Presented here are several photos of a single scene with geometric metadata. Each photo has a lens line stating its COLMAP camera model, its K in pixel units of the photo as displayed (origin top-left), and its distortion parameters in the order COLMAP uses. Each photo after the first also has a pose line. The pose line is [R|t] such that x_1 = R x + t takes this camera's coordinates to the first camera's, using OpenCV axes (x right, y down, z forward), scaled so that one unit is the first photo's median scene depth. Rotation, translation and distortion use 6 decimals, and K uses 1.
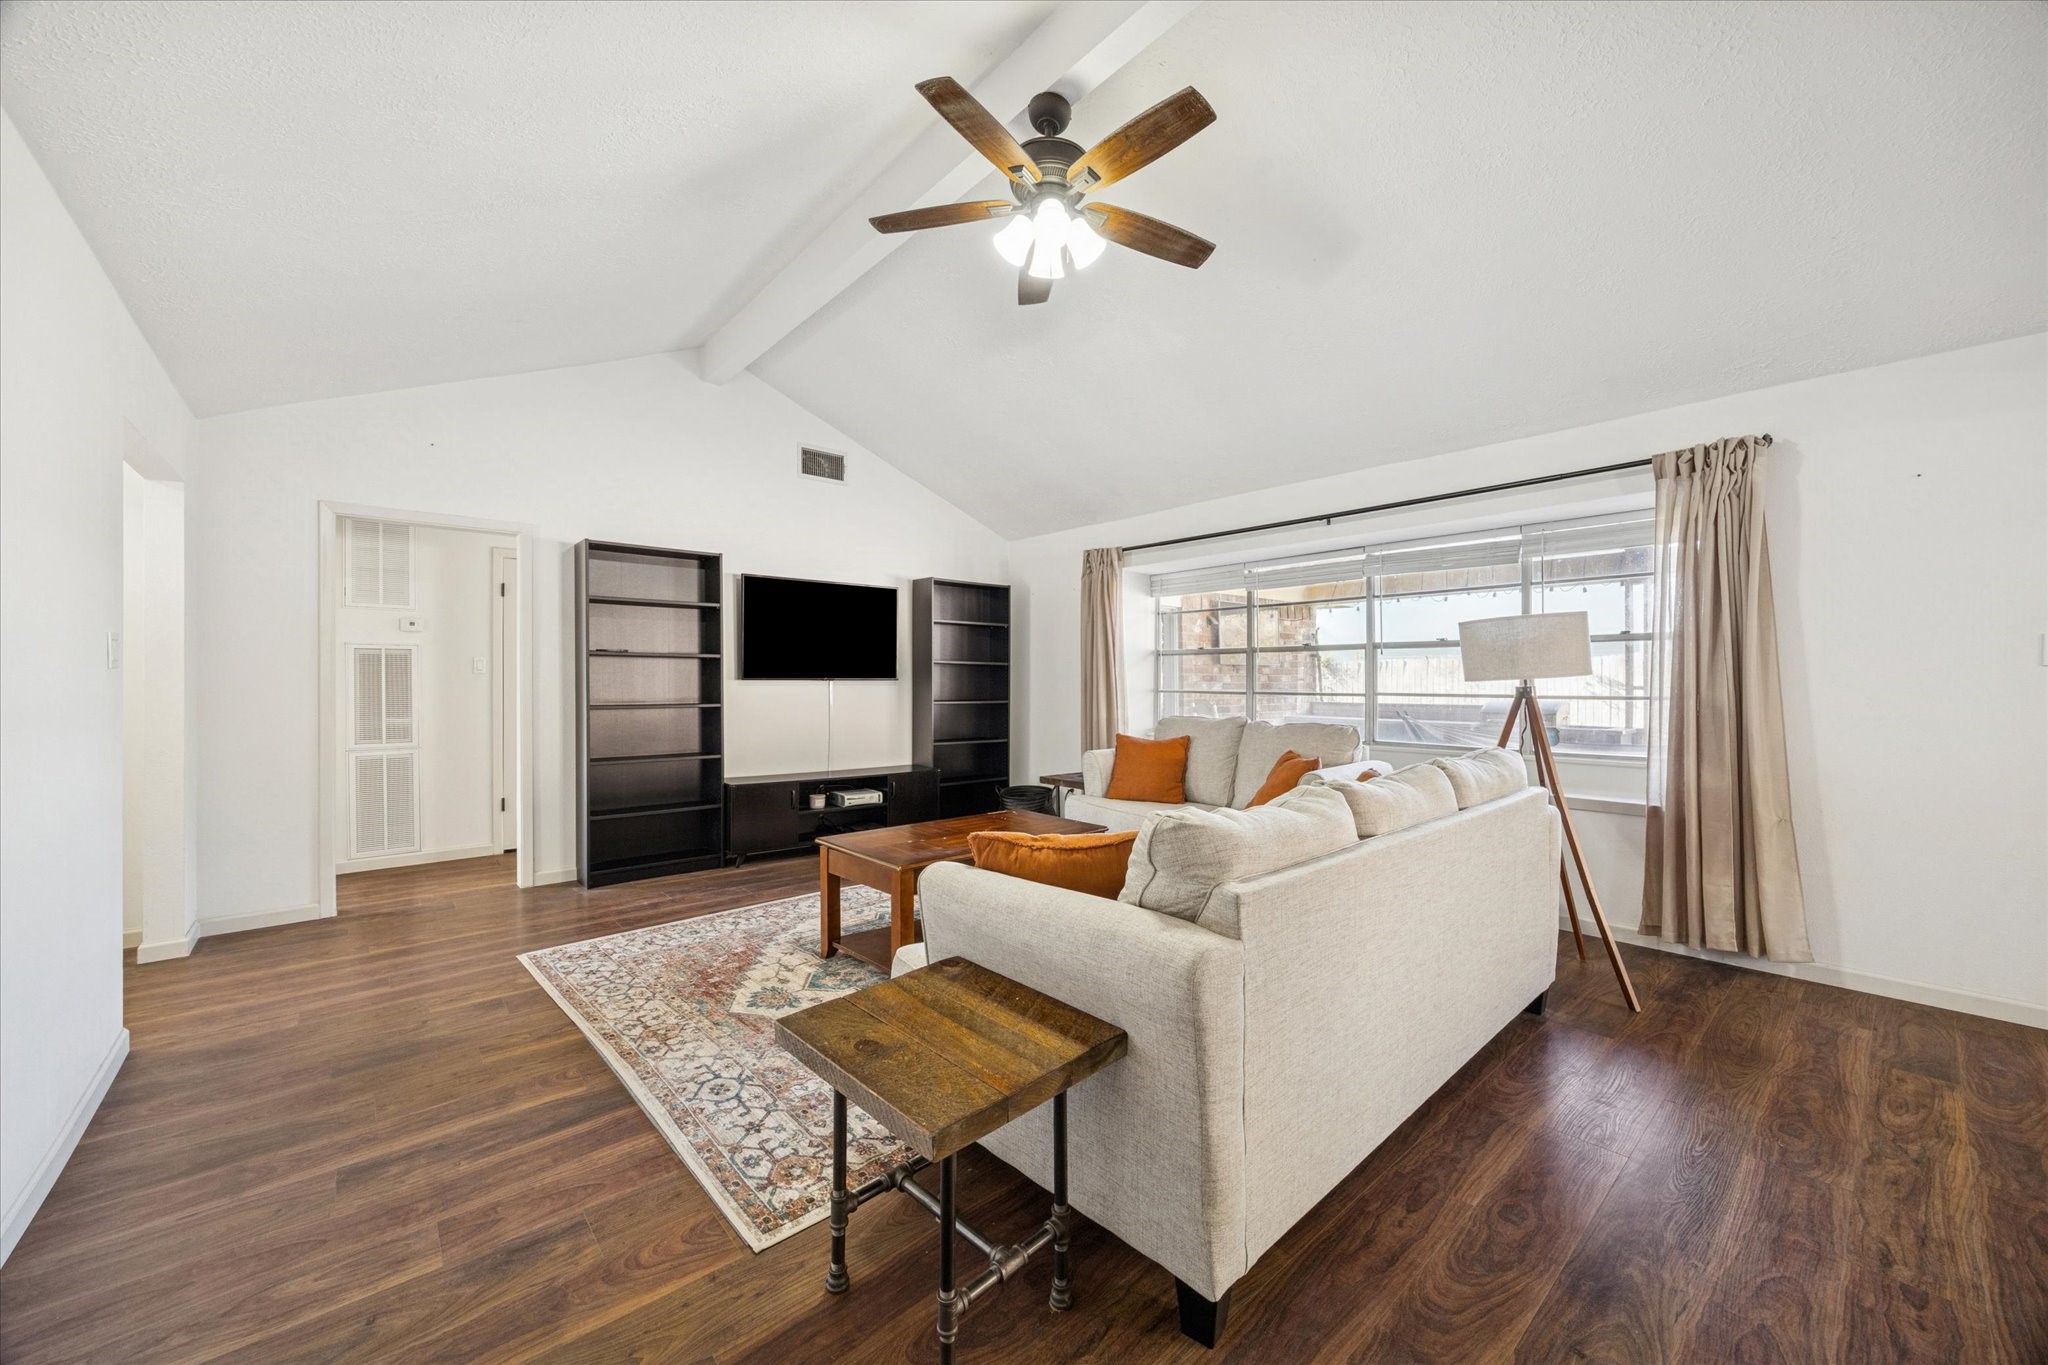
lens RADIAL K [[783.8, 0, 1014.2], [0, 783.8, 682.5], [0, 0, 1]] dist [0.000783, 0.000147]
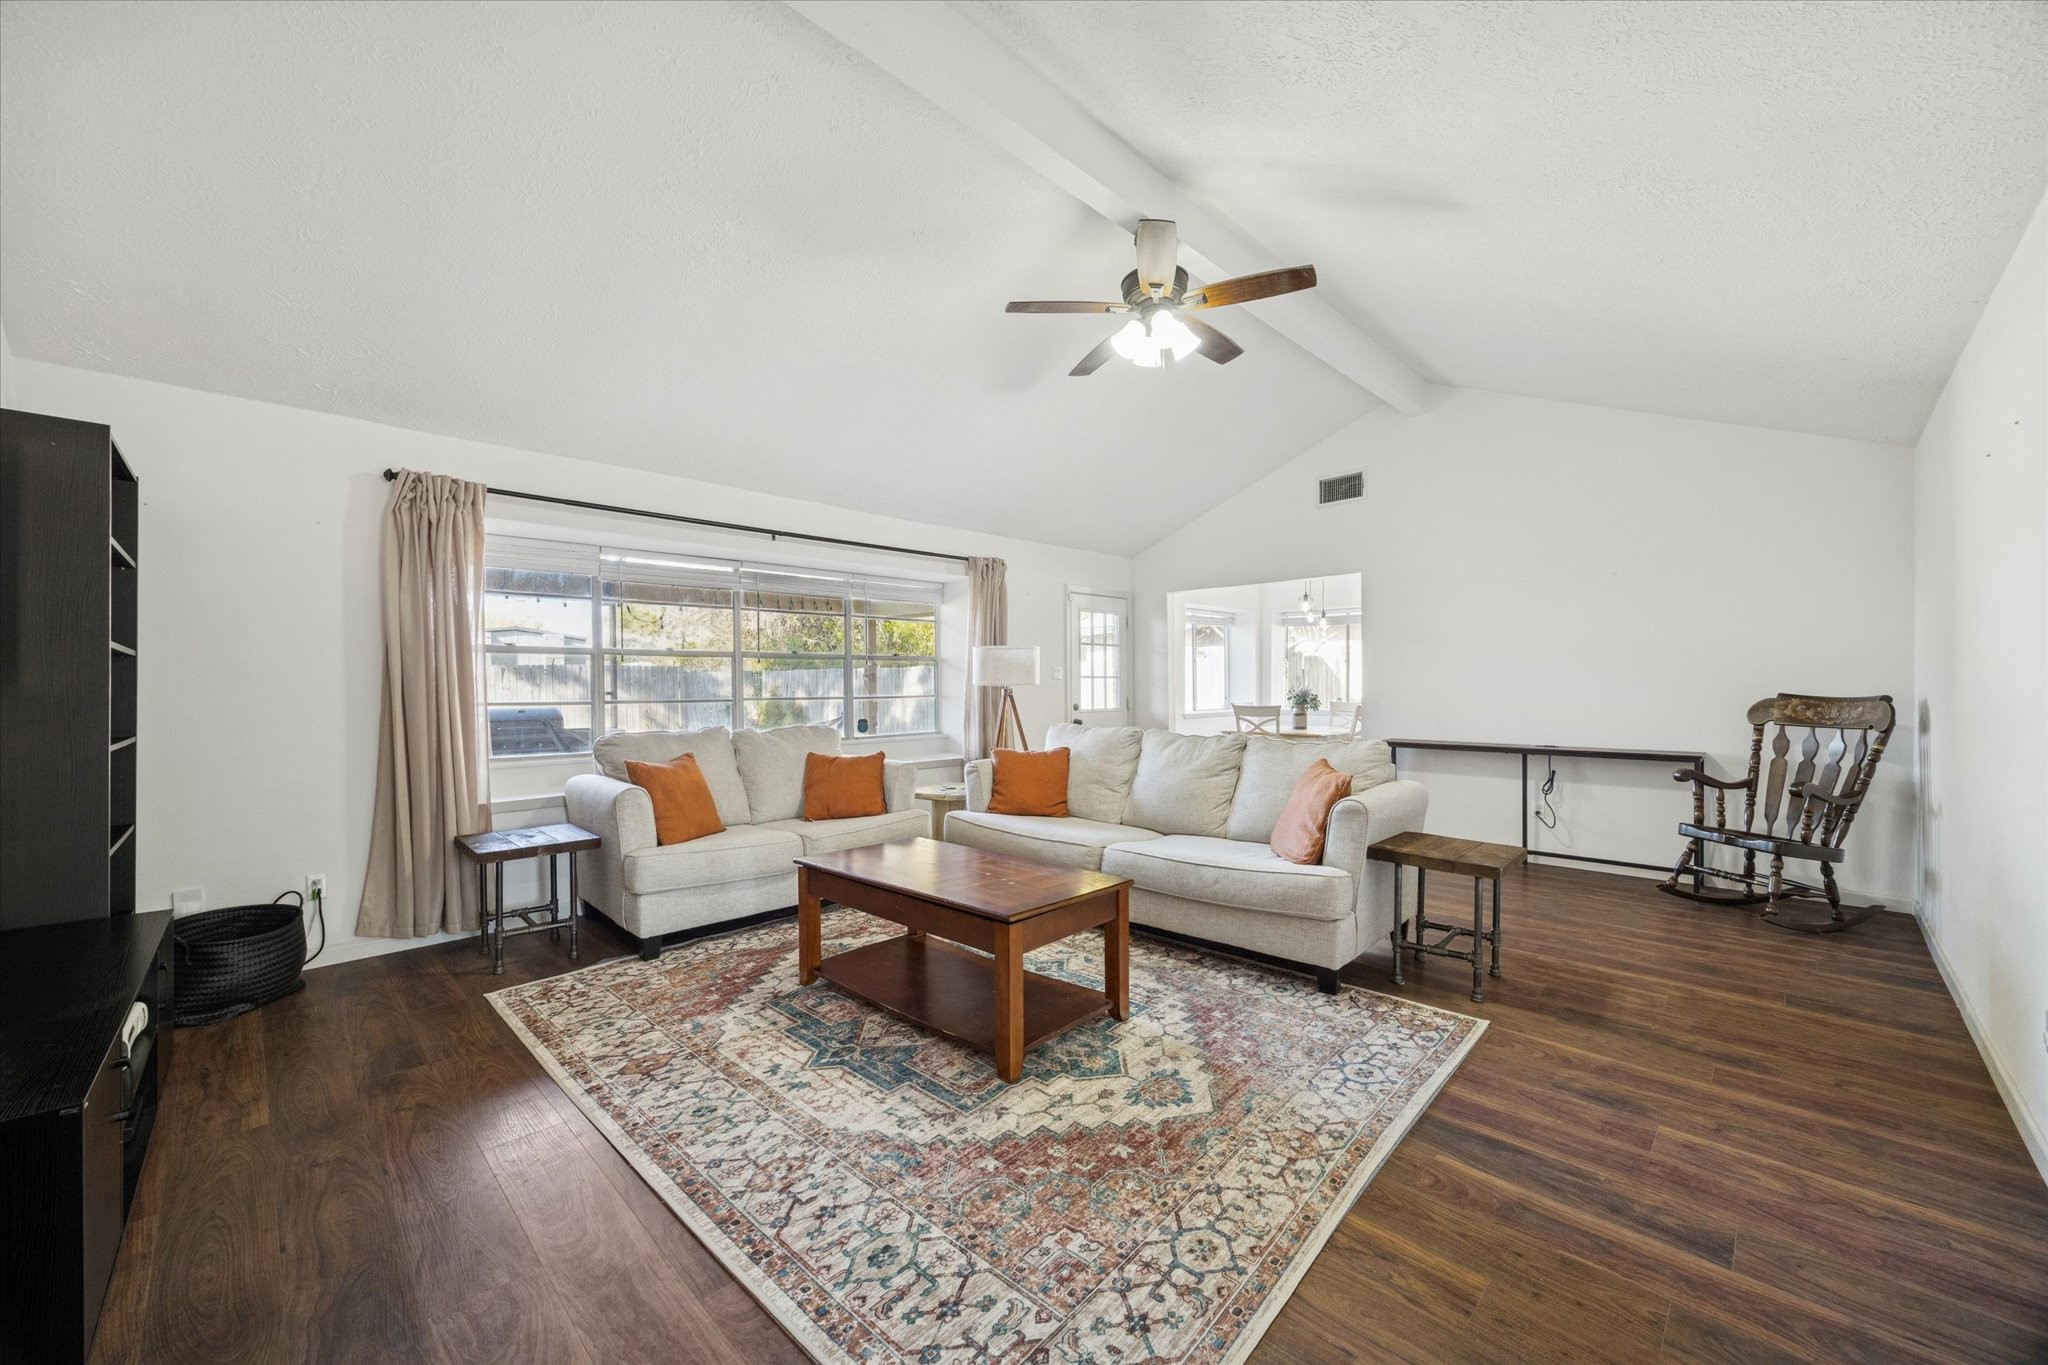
lens RADIAL K [[783.8, 0, 1012.5], [0, 783.8, 695.1], [0, 0, 1]] dist [0.000783, 0.000147]
pose [[-0.083877, -0.012966, 0.996392, -1.008835], [0.006687, 0.999886, 0.013574, -0.005771], [-0.996454, 0.007801, -0.083781, 1.136017]]
